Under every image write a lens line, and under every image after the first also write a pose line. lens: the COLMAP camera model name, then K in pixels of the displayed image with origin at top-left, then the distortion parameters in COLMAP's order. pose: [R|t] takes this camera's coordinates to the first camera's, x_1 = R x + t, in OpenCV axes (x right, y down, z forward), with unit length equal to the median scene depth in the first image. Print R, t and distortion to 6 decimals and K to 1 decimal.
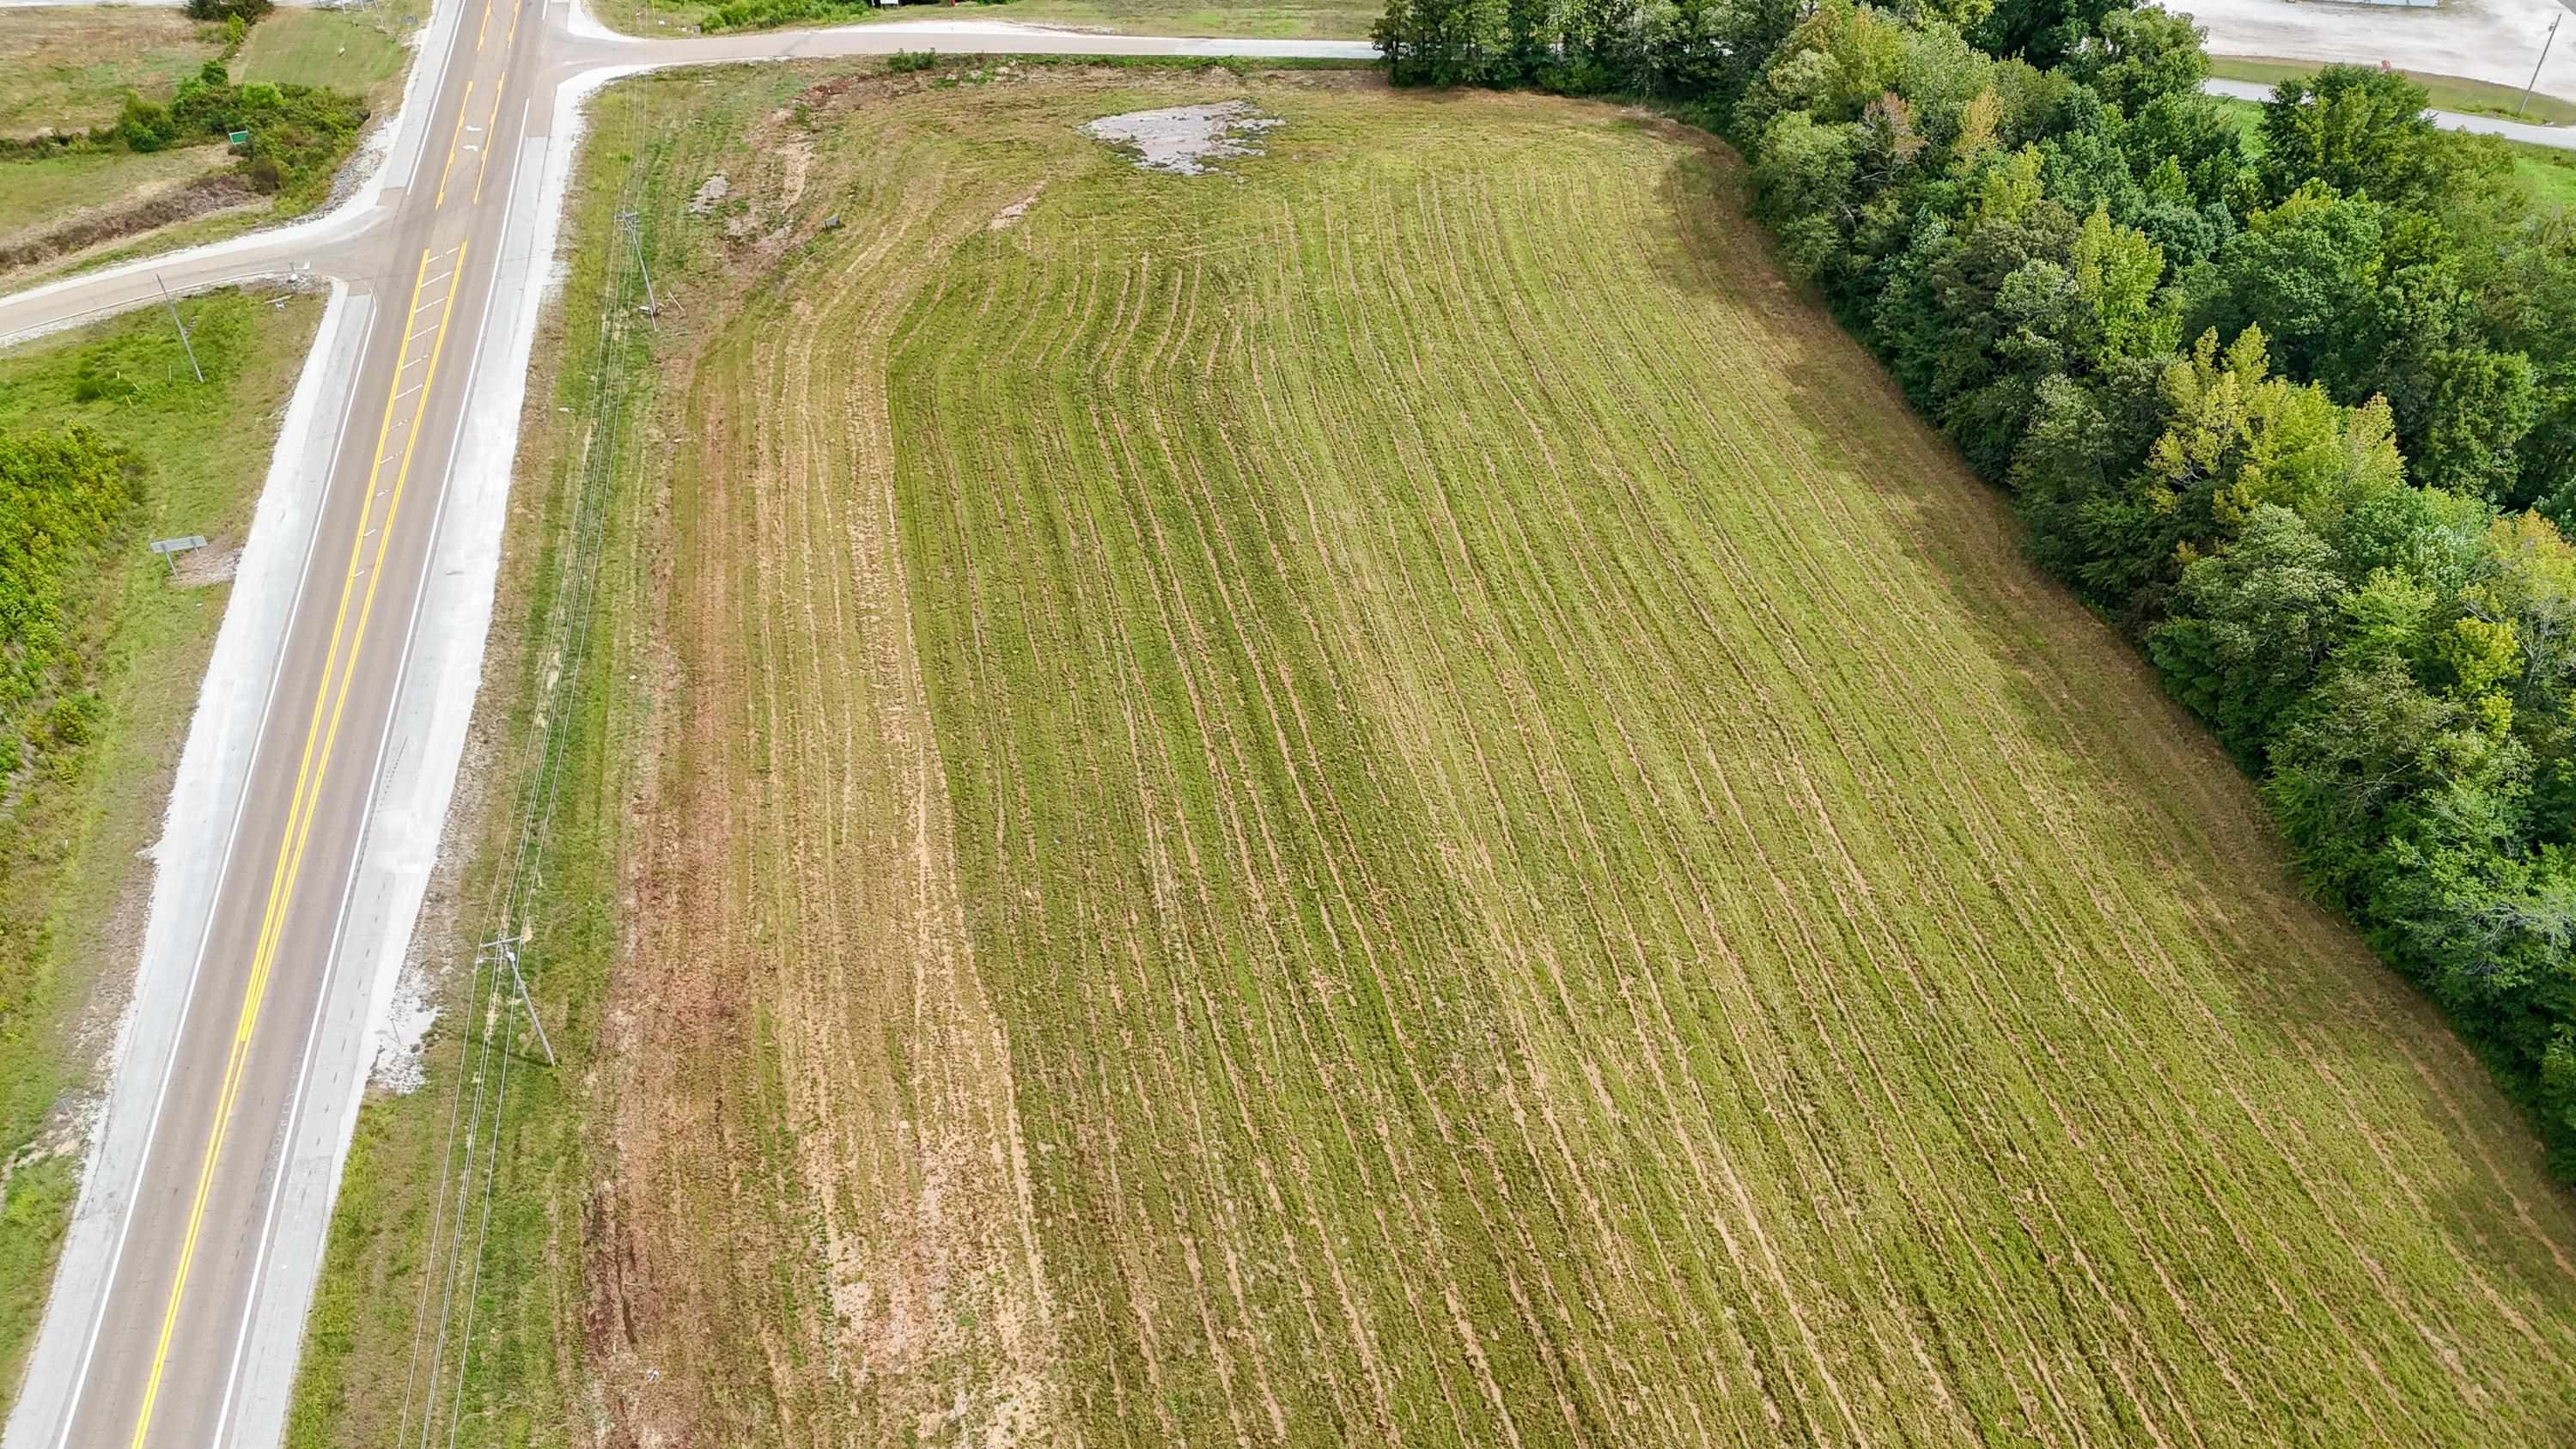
lens RADIAL K [[1872.9, 0, 1288.0], [0, 1872.9, 724.5], [0, 0, 1]] dist [0.088751, -0.109129]
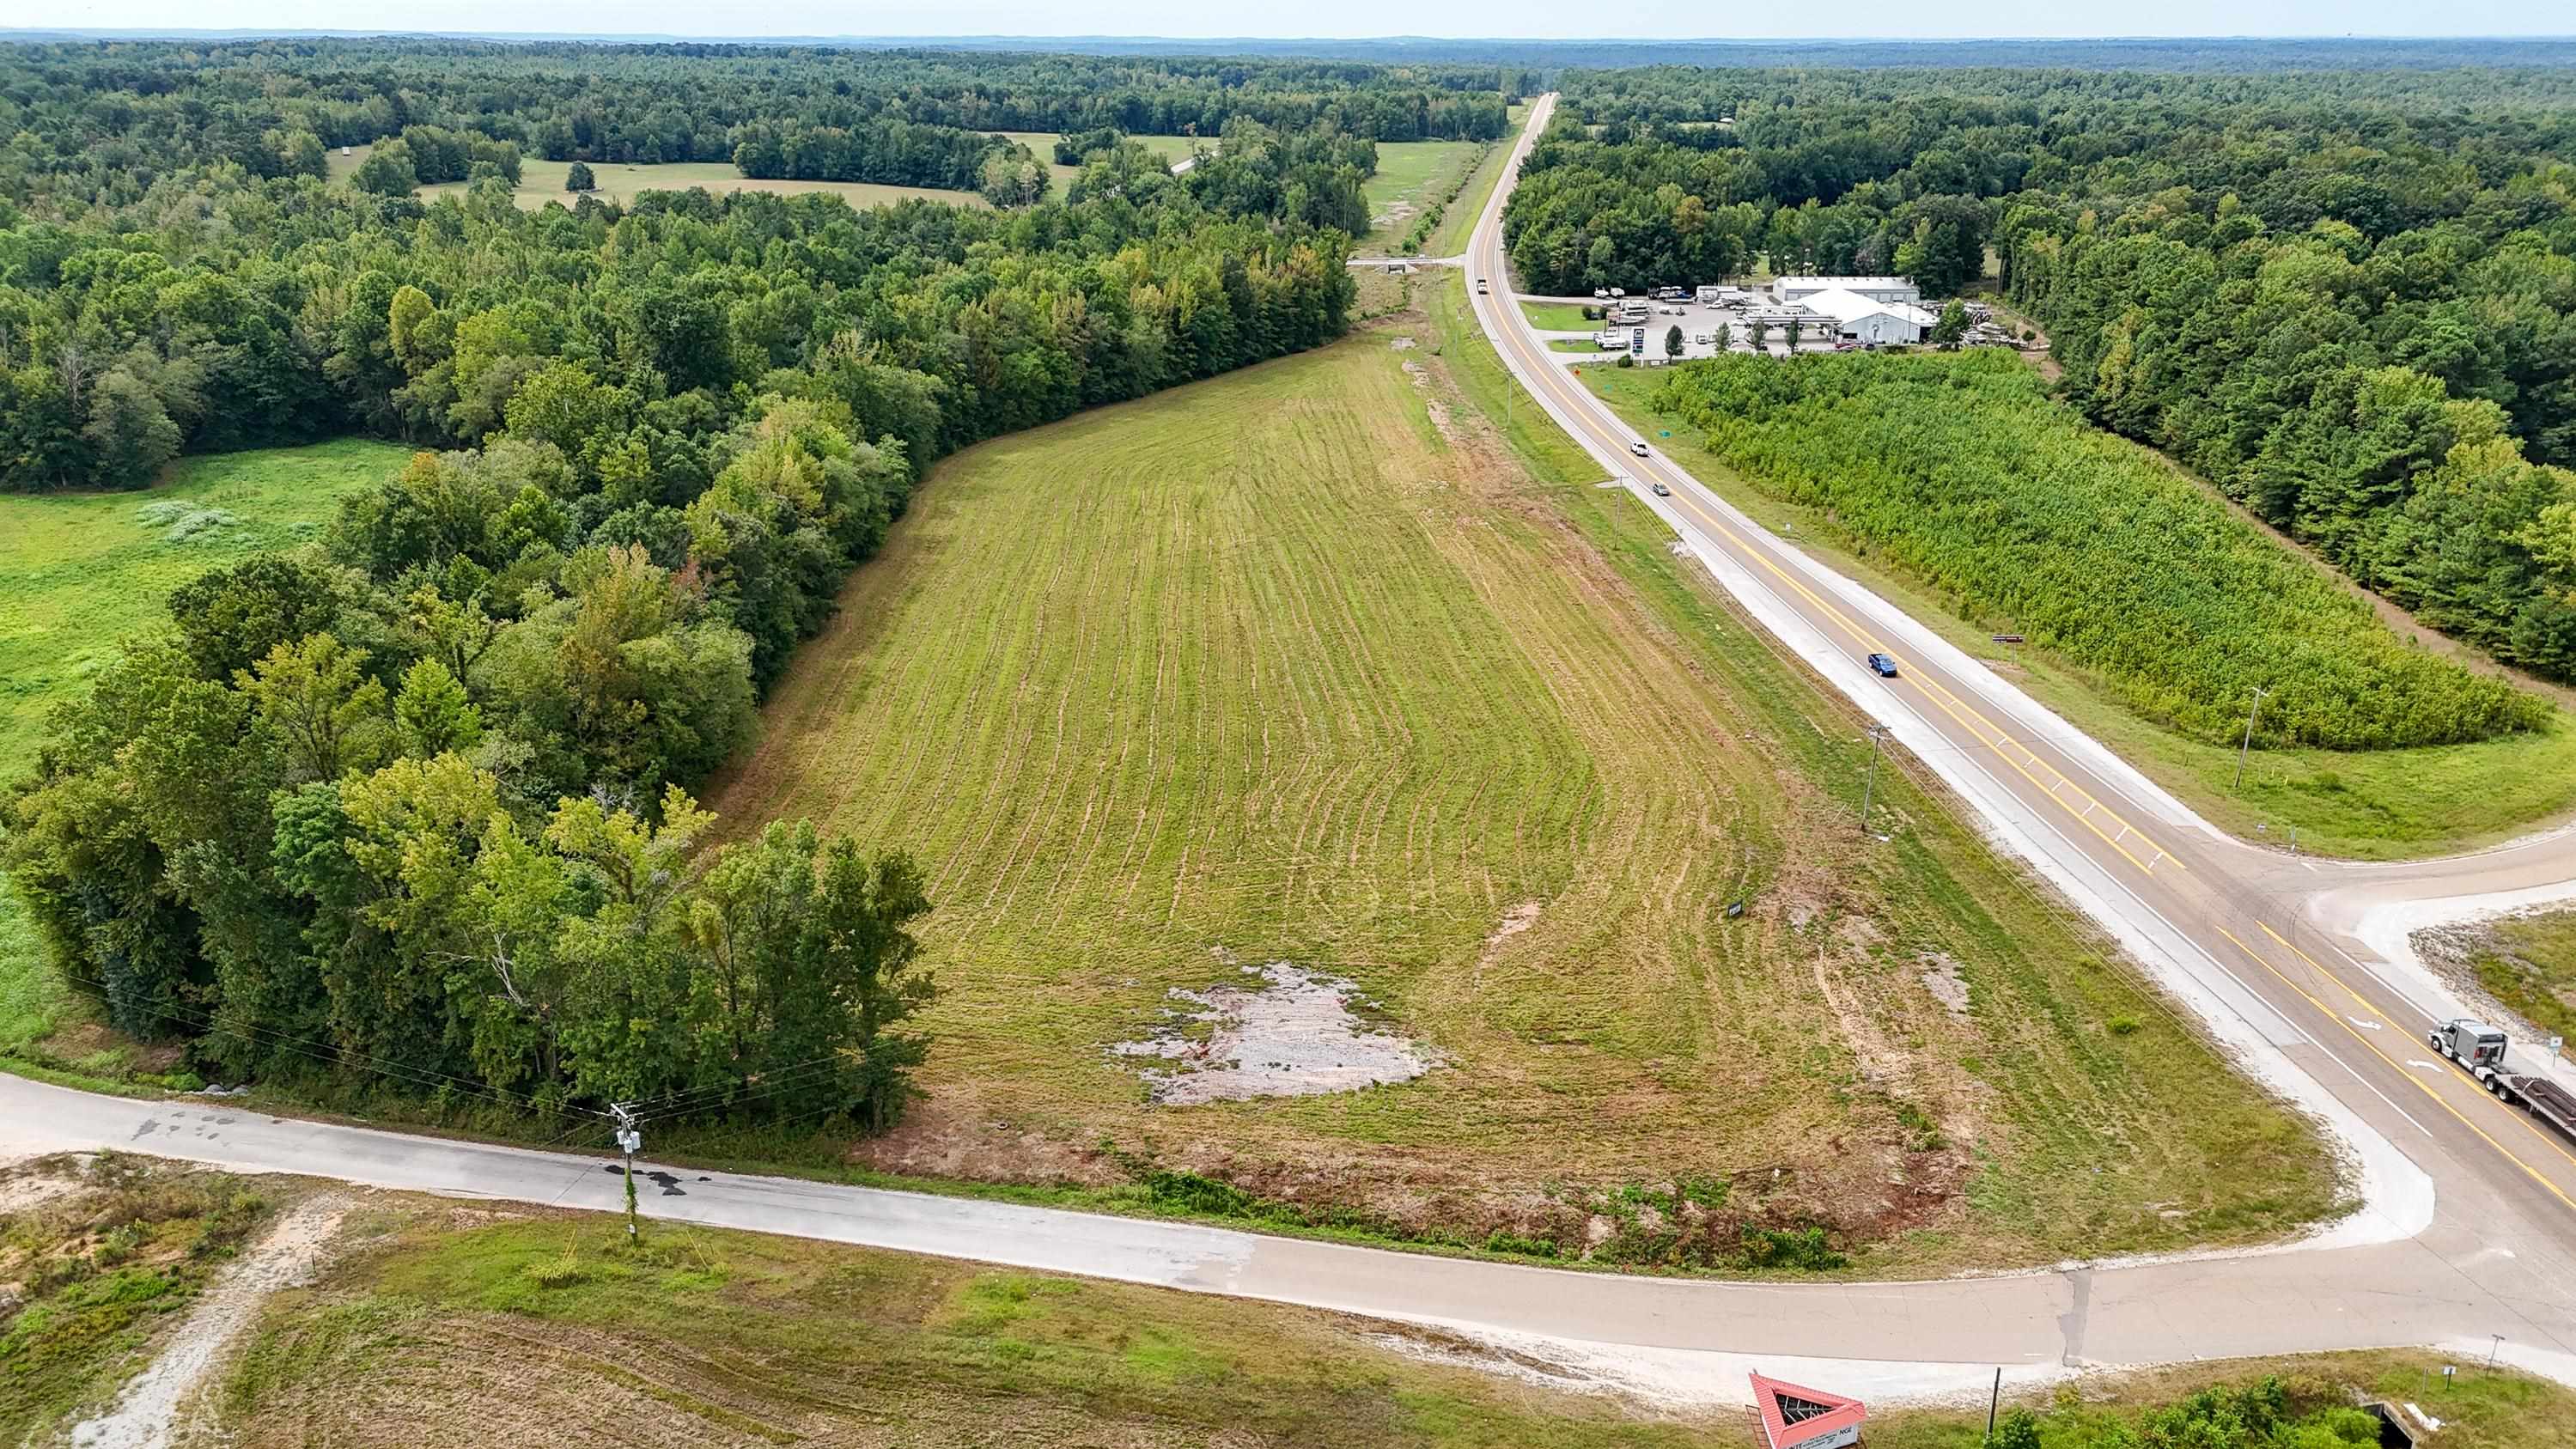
lens RADIAL K [[1872.9, 0, 1288.0], [0, 1872.9, 724.5], [0, 0, 1]] dist [0.088751, -0.109129]
pose [[-0.991335, -0.033158, 0.127103, -0.173197], [0.091988, 0.515503, 0.851936, -1.157520], [-0.093770, 0.856246, -0.507986, 1.561167]]
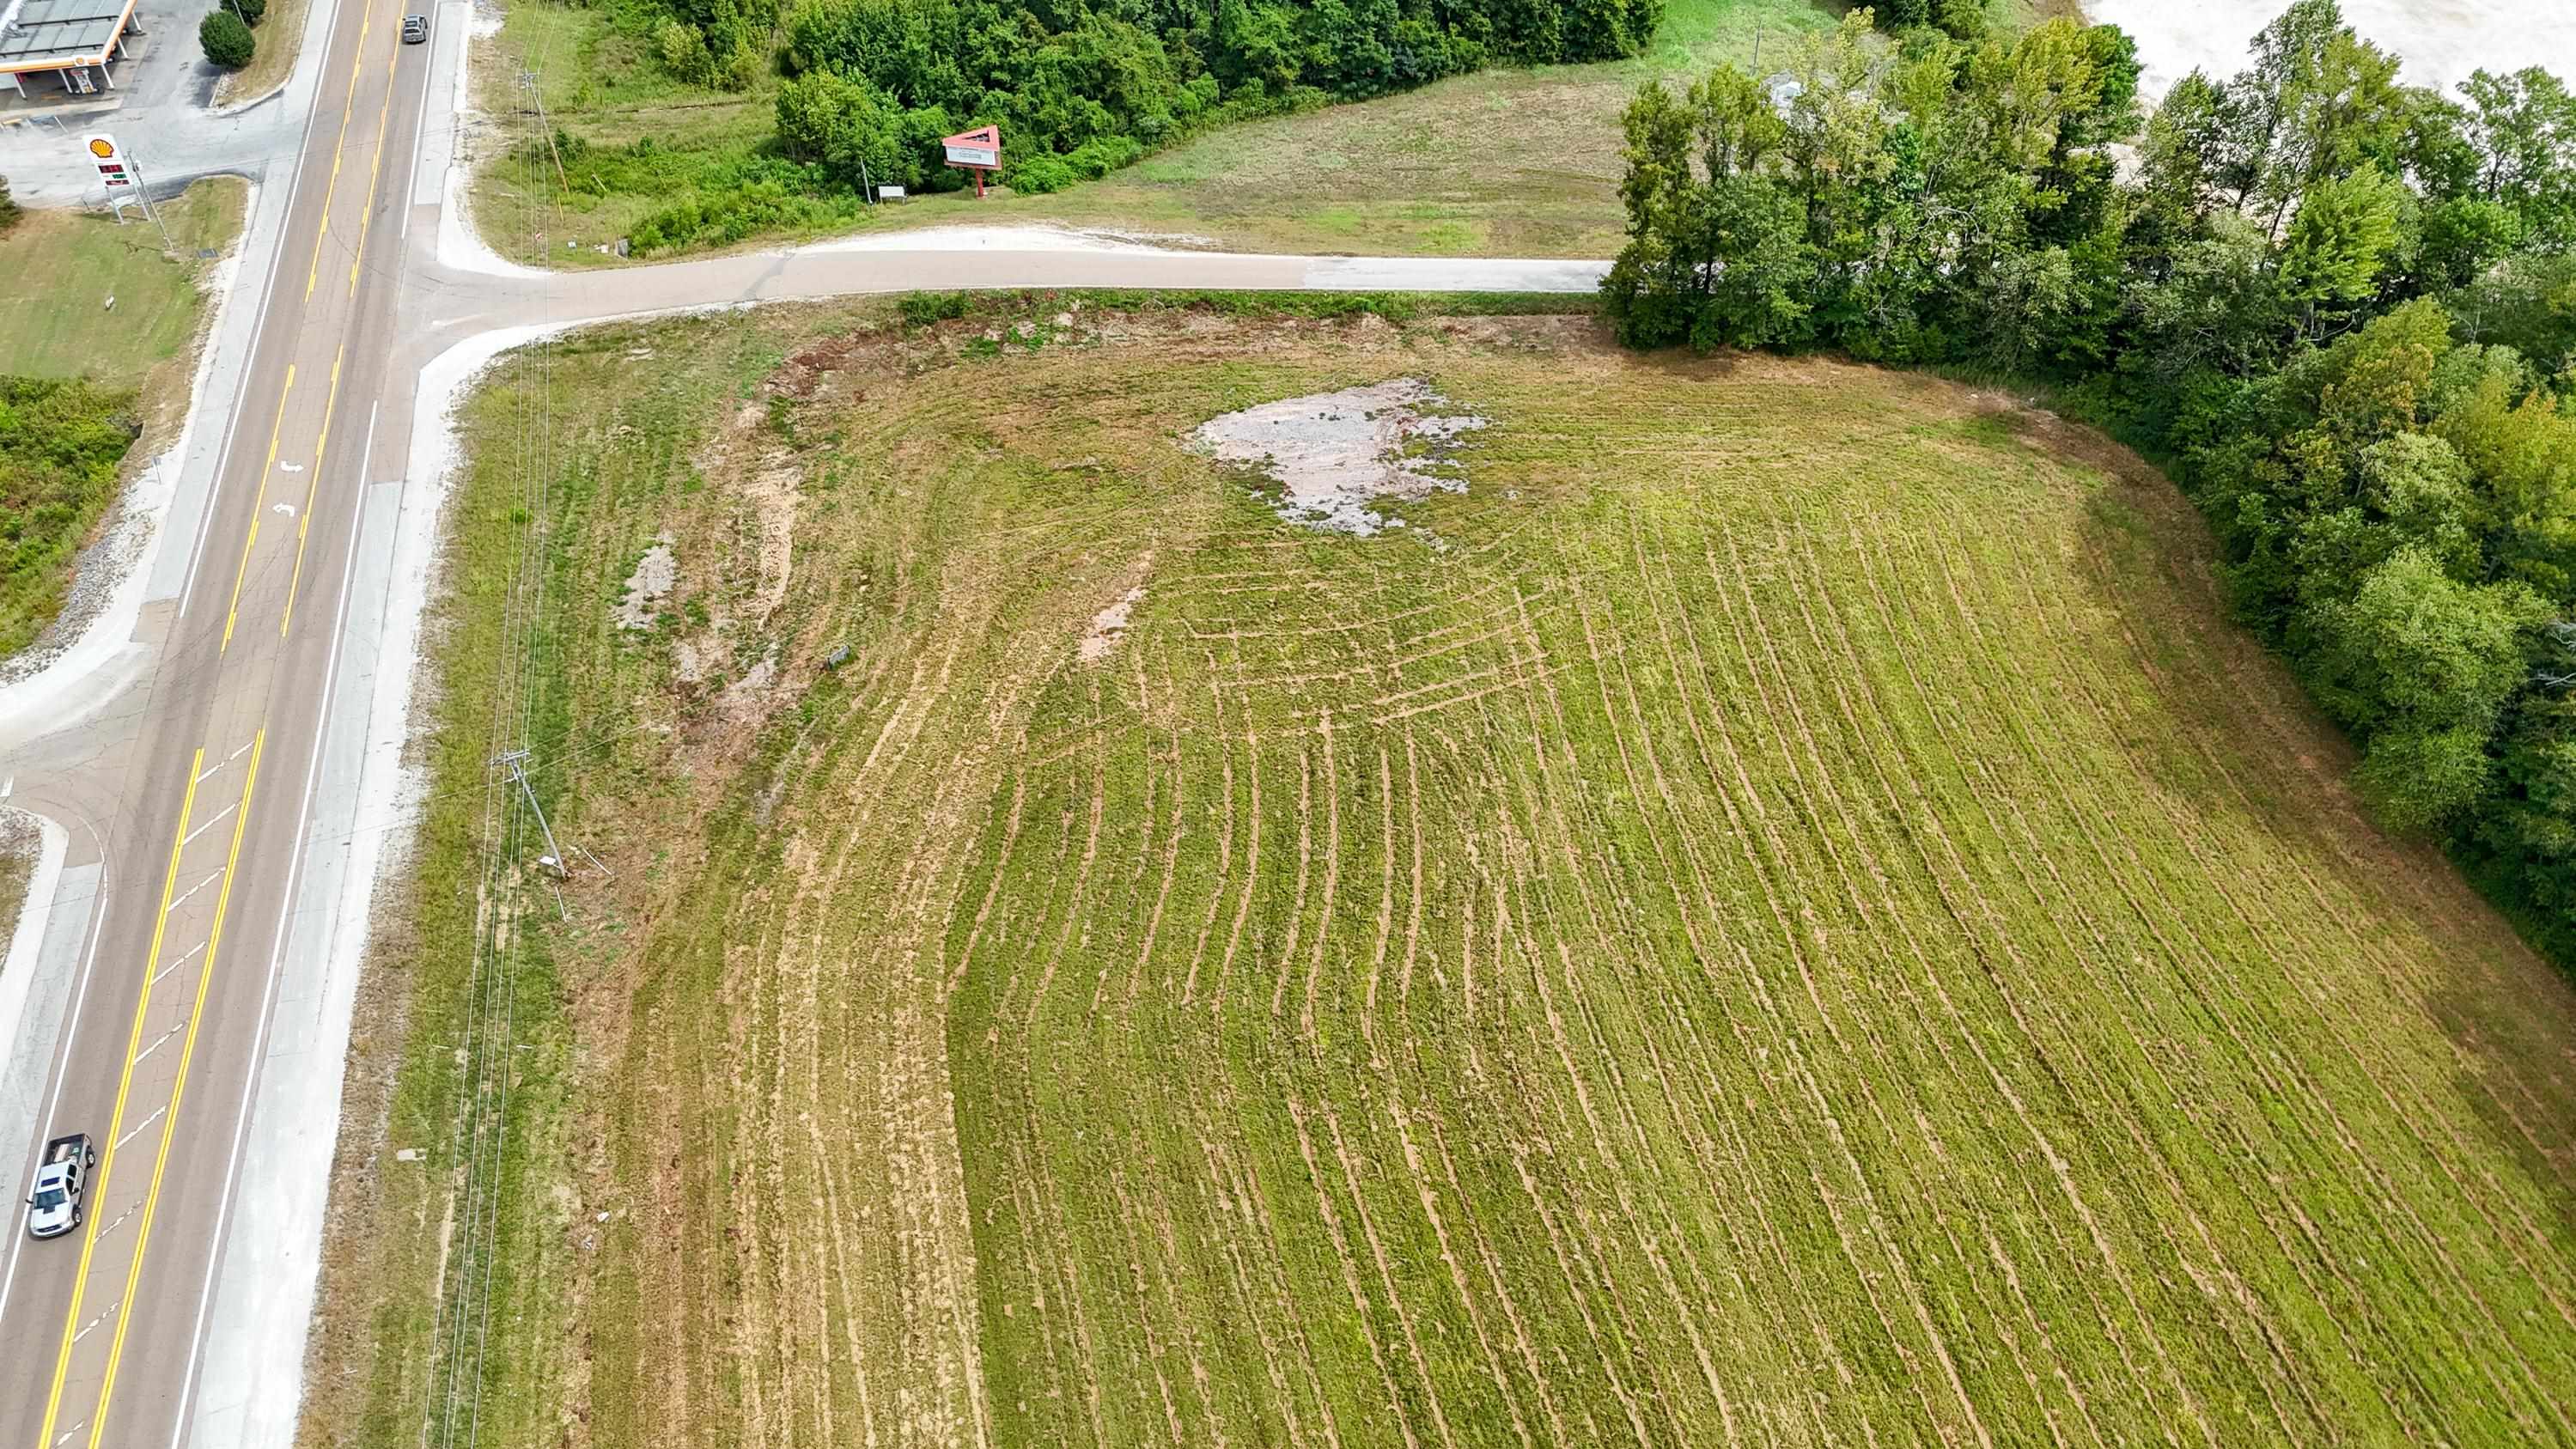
lens RADIAL K [[1872.9, 0, 1288.0], [0, 1872.9, 724.5], [0, 0, 1]] dist [0.088751, -0.109129]
pose [[0.999672, -0.017391, 0.018785, -0.112717], [0.016385, 0.998489, 0.052457, -0.314360], [-0.019669, -0.052132, 0.998447, 0.396525]]
